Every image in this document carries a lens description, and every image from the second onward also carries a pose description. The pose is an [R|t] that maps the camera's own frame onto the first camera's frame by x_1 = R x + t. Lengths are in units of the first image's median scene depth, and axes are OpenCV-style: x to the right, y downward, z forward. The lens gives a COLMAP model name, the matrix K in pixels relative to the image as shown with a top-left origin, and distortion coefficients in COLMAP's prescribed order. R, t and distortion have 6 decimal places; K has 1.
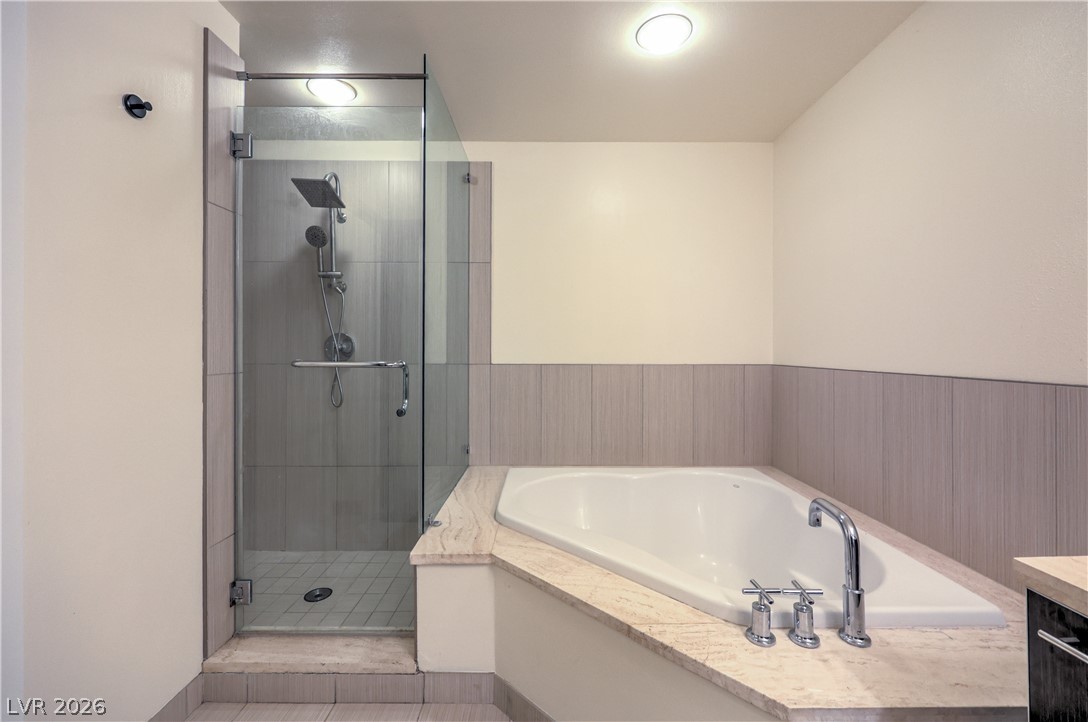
lens RADIAL K [[447.9, 0, 543.5], [0, 447.9, 354.4], [0, 0, 1]] dist [0.005053, 0.000477]
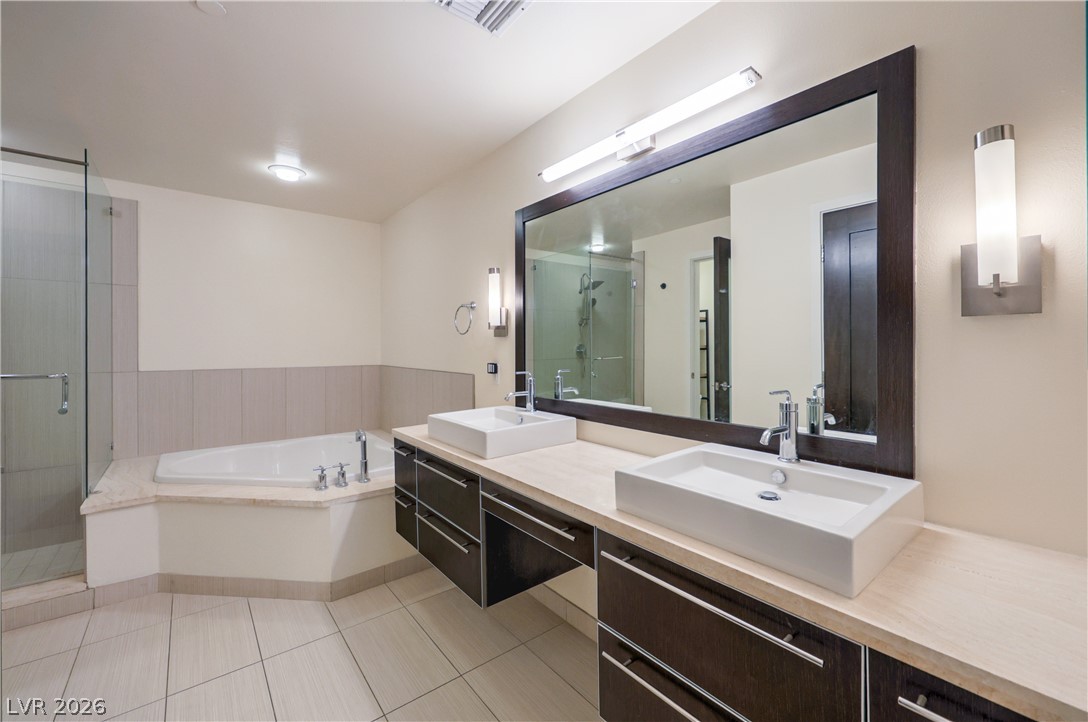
lens RADIAL K [[447.9, 0, 548.0], [0, 447.9, 349.4], [0, 0, 1]] dist [0.005053, 0.000477]
pose [[0.779677, -0.005693, 0.626157, -0.028737], [0.008831, 0.999959, -0.001905, -0.039791], [-0.626120, 0.007015, 0.779695, -0.955692]]
